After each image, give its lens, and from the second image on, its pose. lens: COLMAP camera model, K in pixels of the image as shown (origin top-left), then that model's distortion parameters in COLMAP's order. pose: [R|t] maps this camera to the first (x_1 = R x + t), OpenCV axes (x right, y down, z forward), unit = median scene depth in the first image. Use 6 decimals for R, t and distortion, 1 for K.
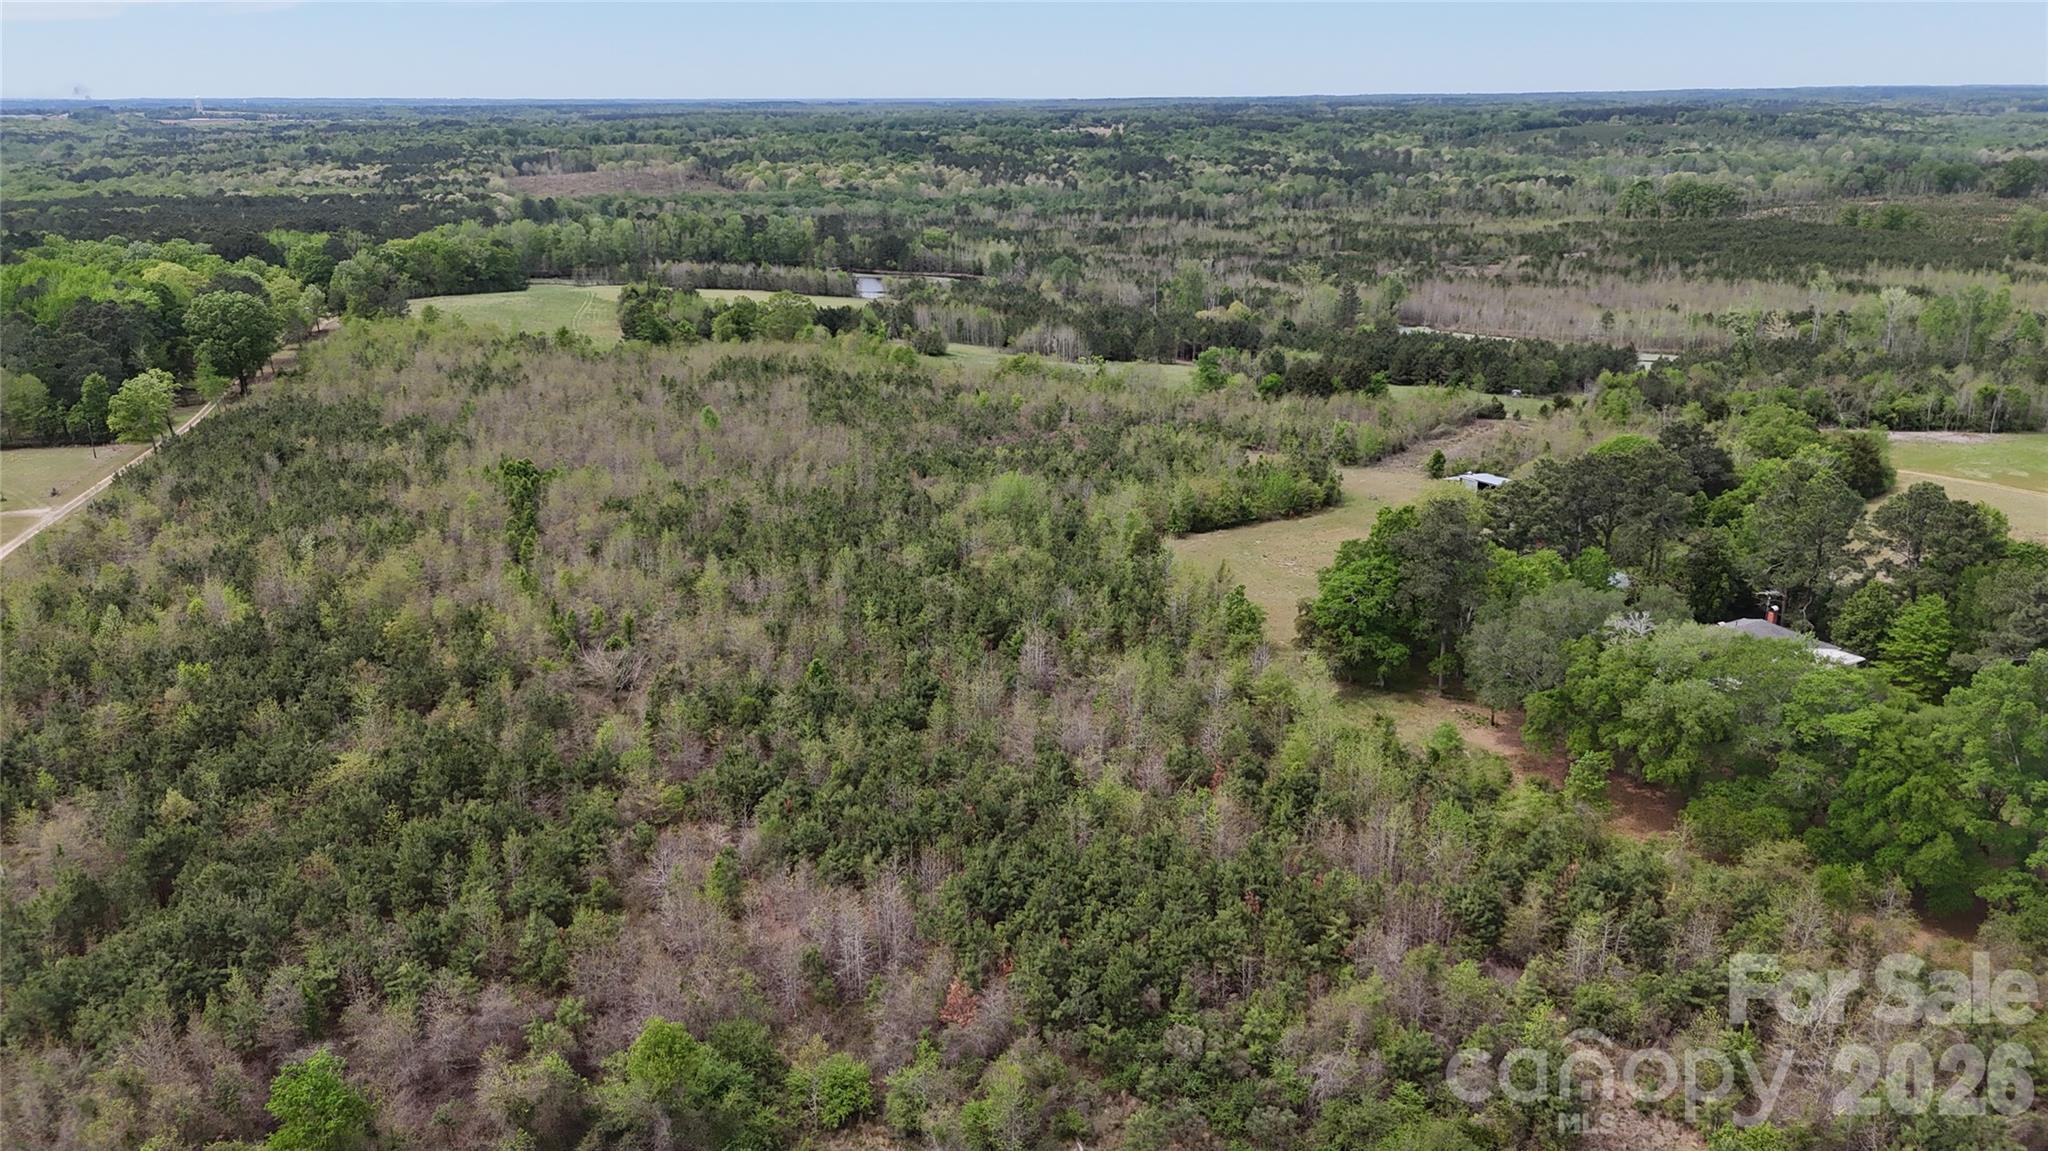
lens RADIAL K [[1520.0, 0, 1042.7], [0, 1520.0, 578.2], [0, 0, 1]] dist [0.068801, -0.063674]
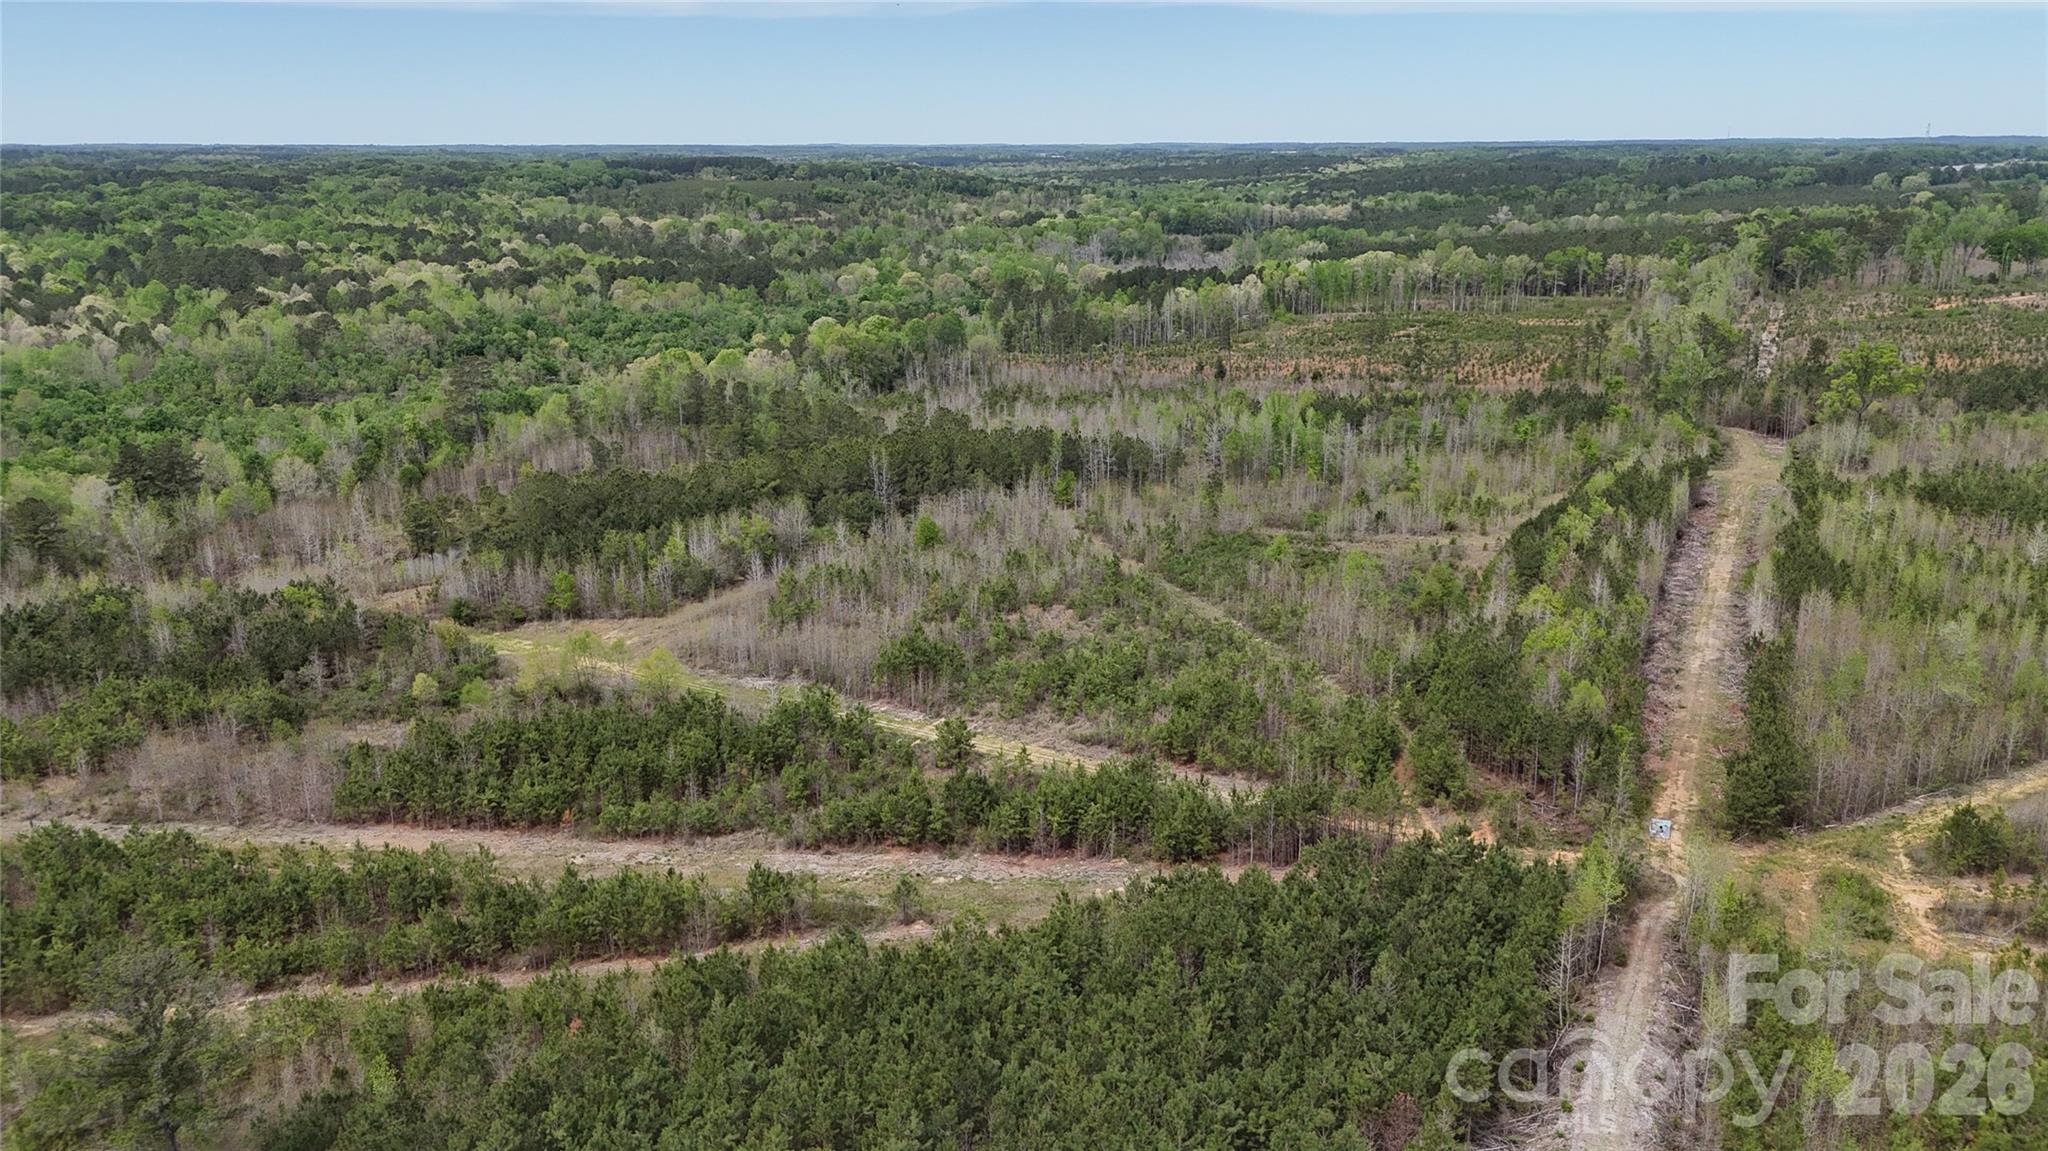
lens RADIAL K [[1520.0, 0, 1040.6], [0, 1520.0, 561.4], [0, 0, 1]] dist [0.068801, -0.063674]
pose [[0.723340, -0.178620, 0.666989, -0.082788], [0.208034, 0.977453, 0.036153, -0.172523], [-0.658408, 0.112605, 0.744190, 0.582236]]
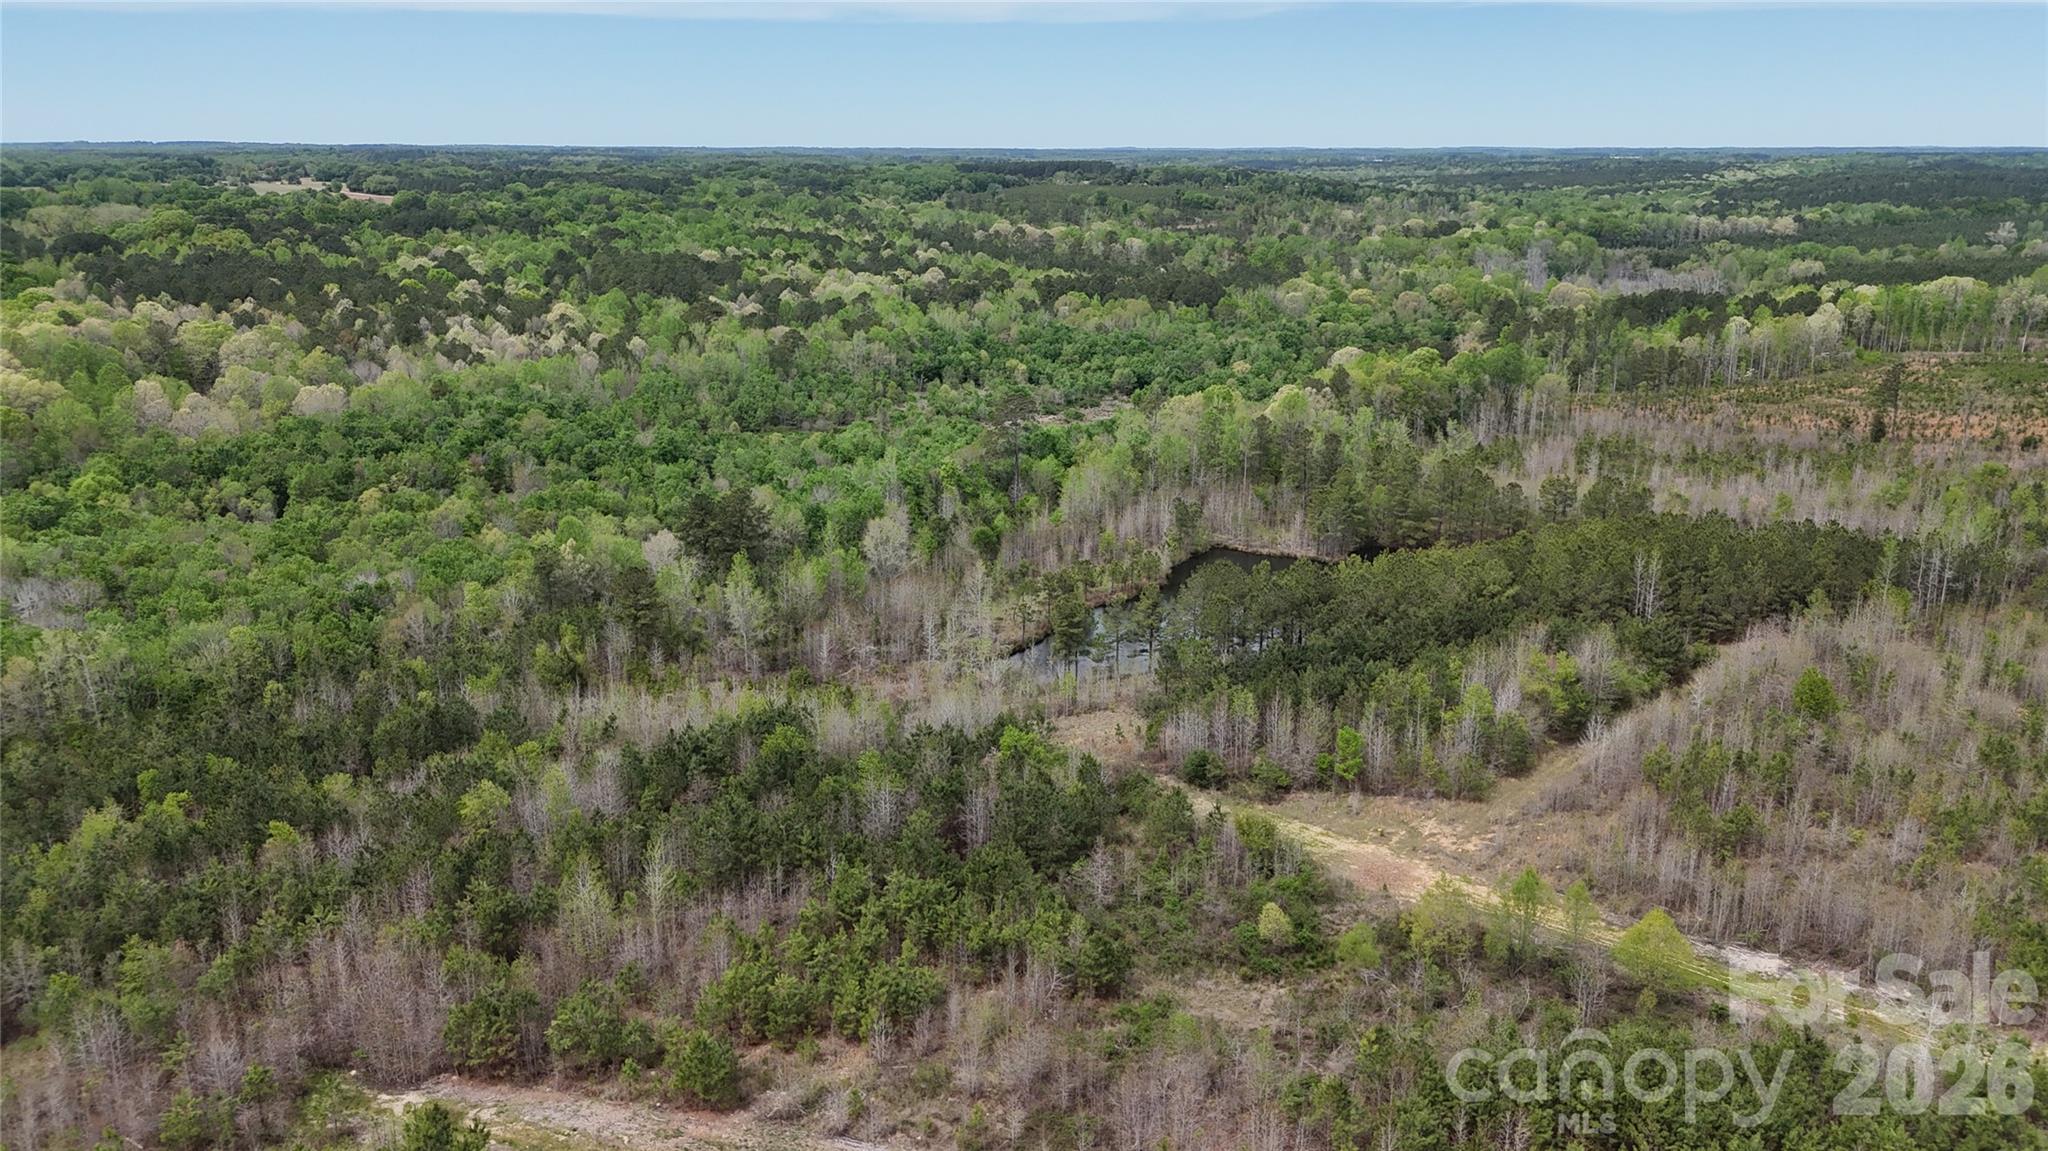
lens RADIAL K [[1520.0, 0, 1033.5], [0, 1520.0, 594.1], [0, 0, 1]] dist [0.068801, -0.063674]
pose [[0.839351, -0.143777, 0.524232, -0.093712], [0.156365, 0.987487, 0.020473, -0.194470], [-0.520615, 0.064787, 0.851330, 0.652981]]
